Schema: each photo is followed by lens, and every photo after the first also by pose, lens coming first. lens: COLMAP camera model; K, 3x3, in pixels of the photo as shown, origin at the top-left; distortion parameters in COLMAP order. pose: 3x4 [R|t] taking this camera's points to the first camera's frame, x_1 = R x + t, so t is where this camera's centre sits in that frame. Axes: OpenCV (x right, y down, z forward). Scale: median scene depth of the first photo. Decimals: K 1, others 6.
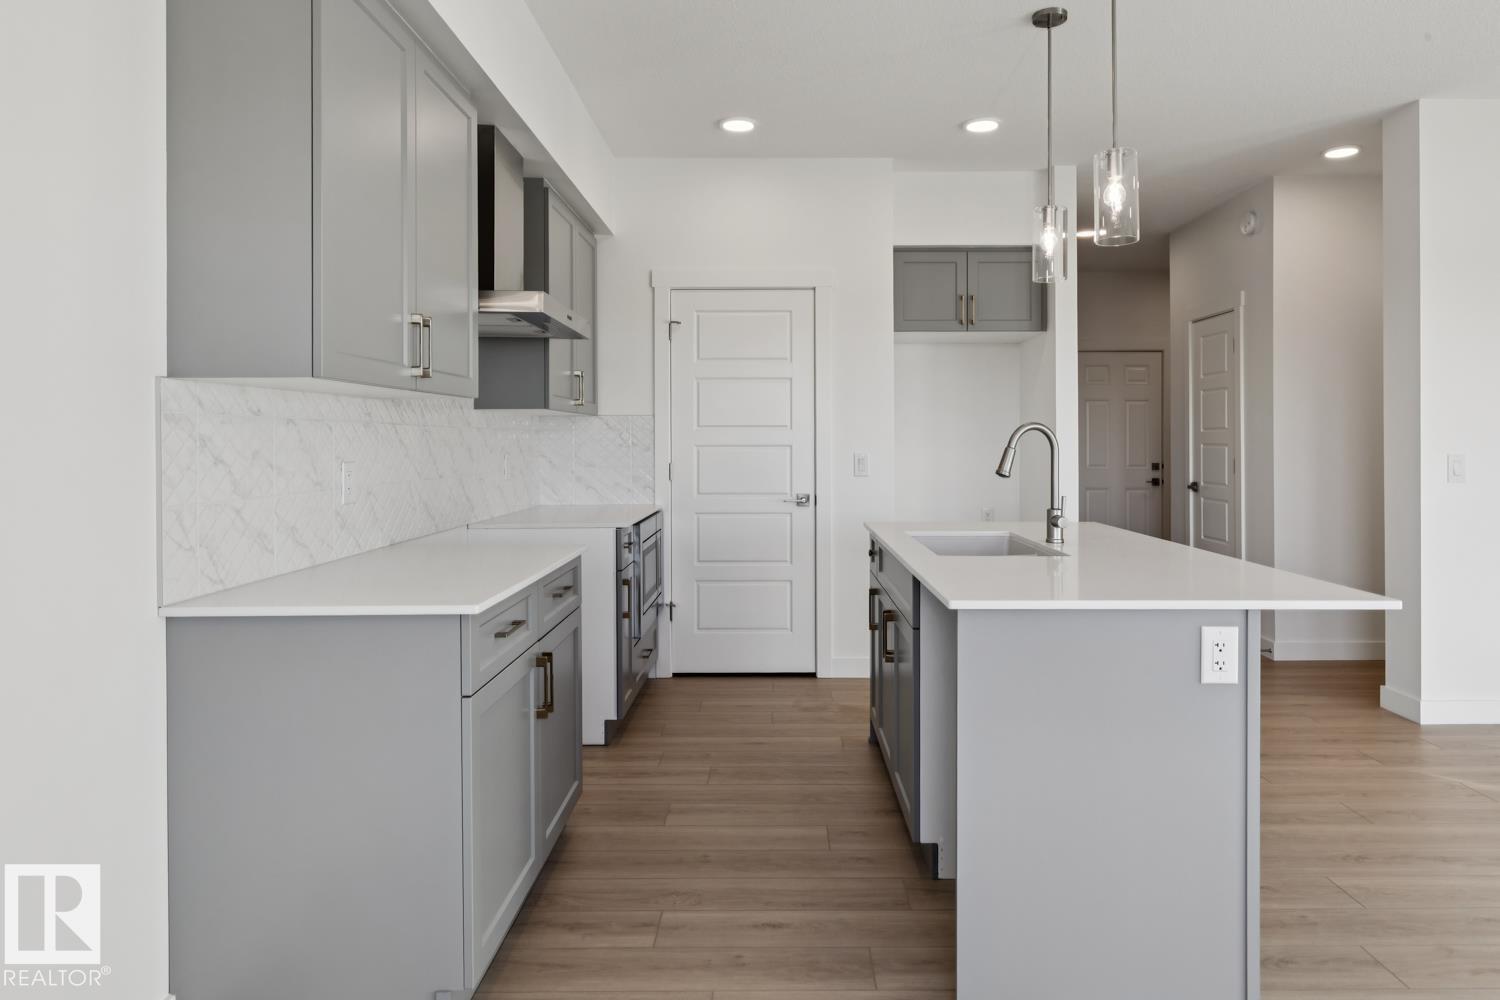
lens RADIAL K [[915.6, 0, 770.6], [0, 915.6, 440.4], [0, 0, 1]] dist [-0.002453, -0.005789]
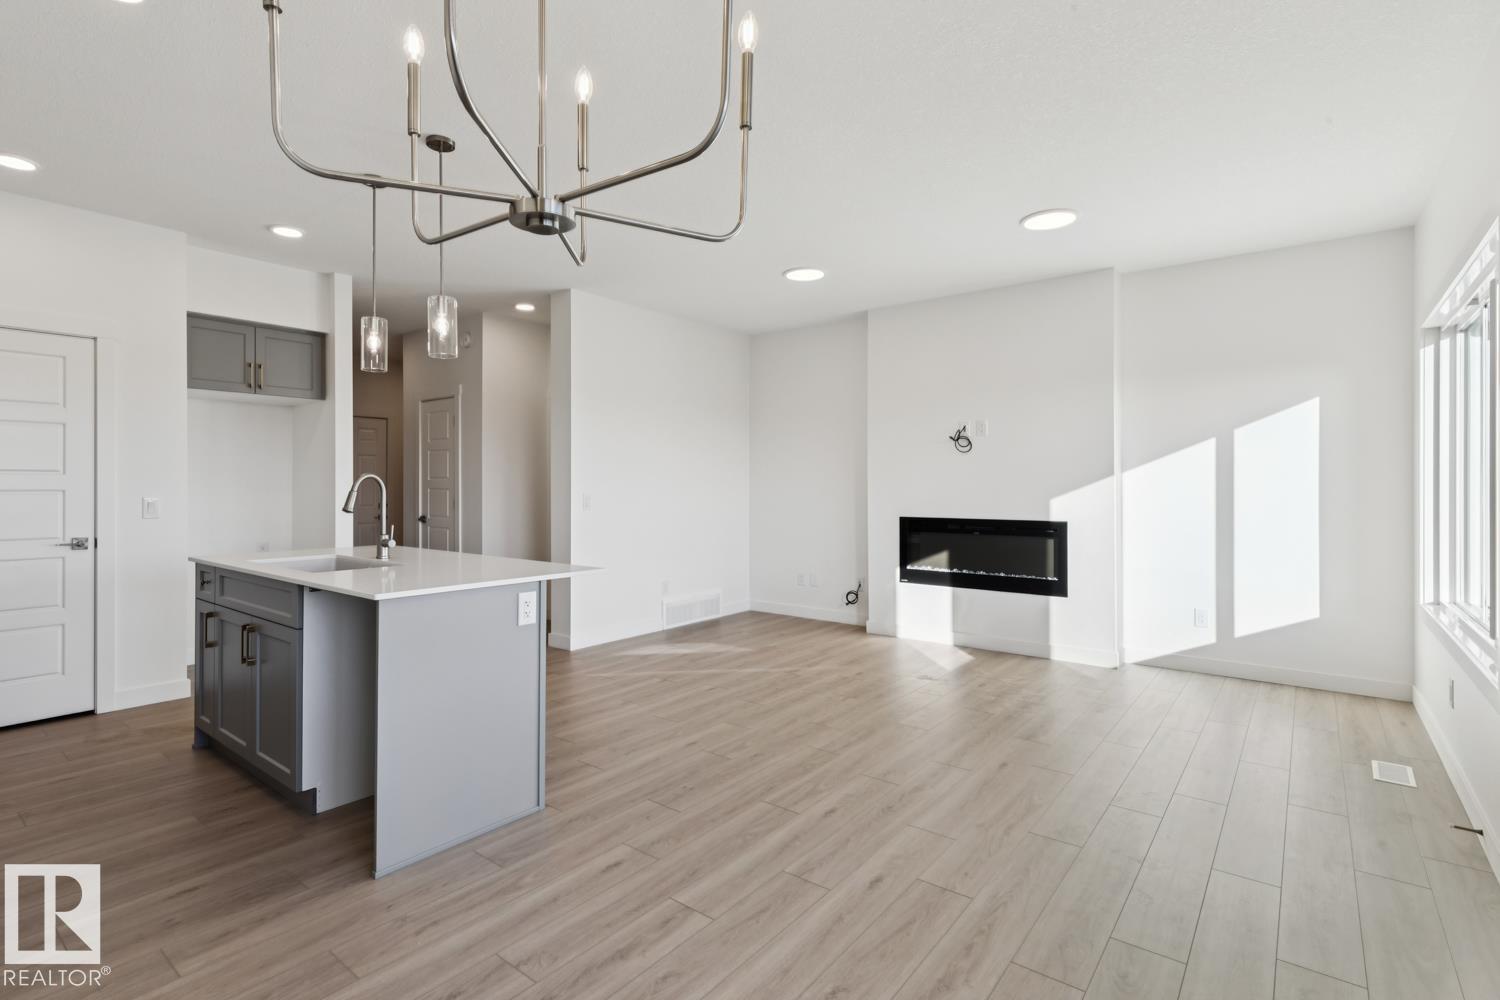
lens RADIAL K [[713.4, 0, 745.4], [0, 713.4, 489.5], [0, 0, 1]] dist [-0.017393, -0.000240]
pose [[0.602071, -0.001467, 0.798441, -0.169330], [-0.002508, 0.999990, 0.003728, 0.000132], [-0.798439, -0.004247, 0.602061, -0.077031]]
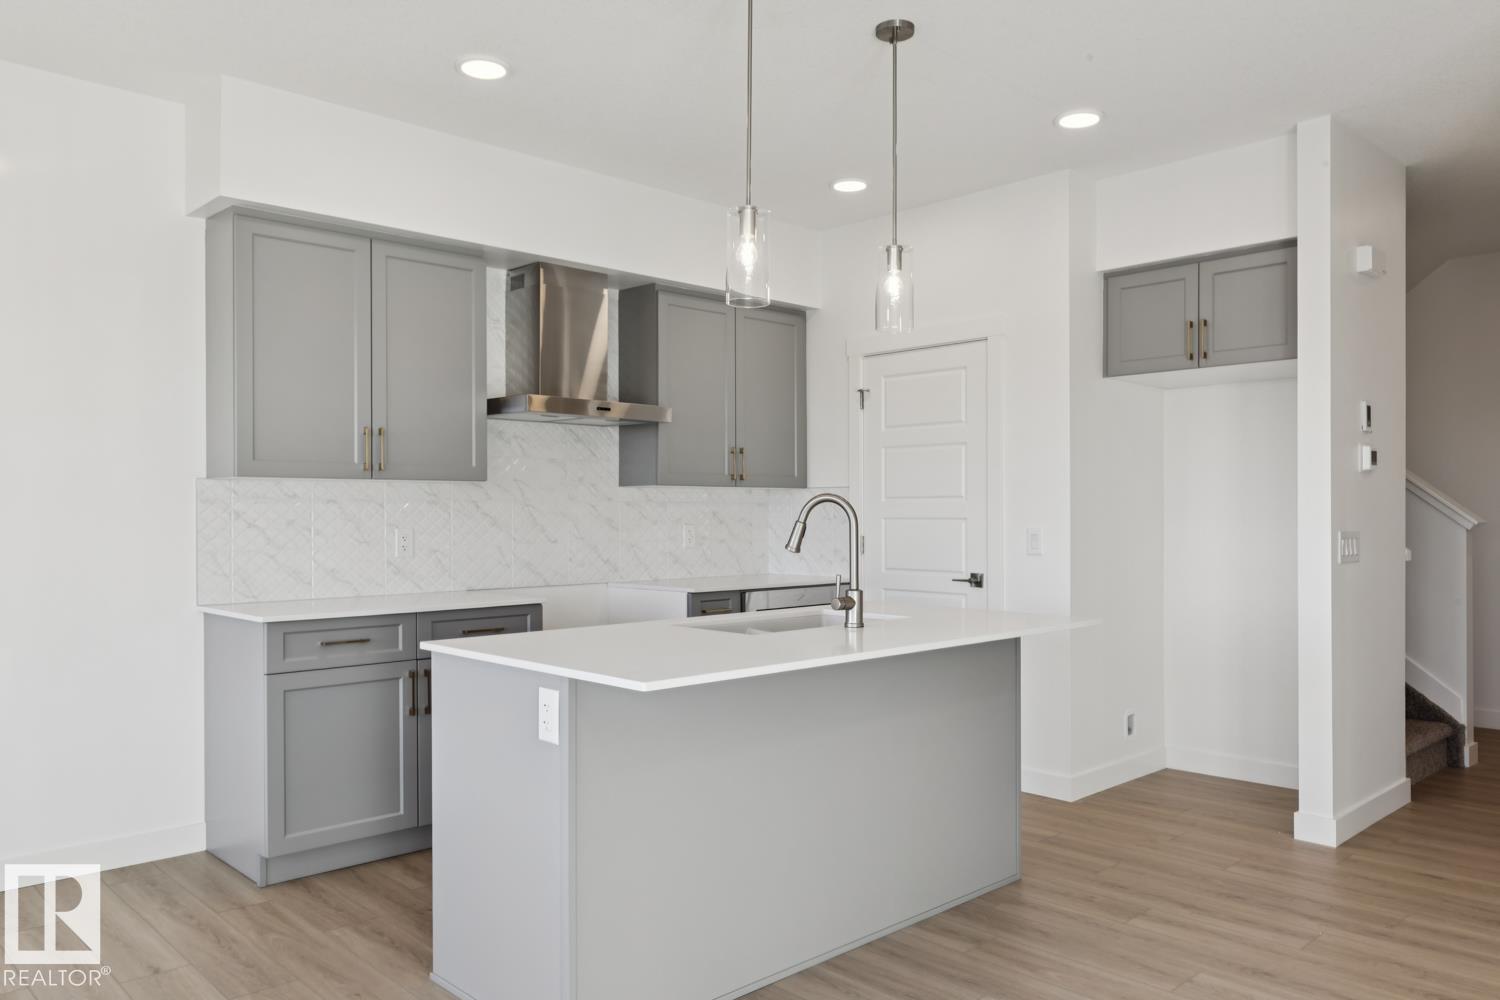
lens RADIAL K [[1087.6, 0, 748.5], [0, 1087.6, 509.2], [0, 0, 1]] dist [0.001764, 0.001739]
pose [[0.687853, -0.001374, -0.725849, 0.762379], [0.000903, 0.999999, -0.001037, -0.002707], [0.725850, 0.000058, 0.687853, 0.141832]]
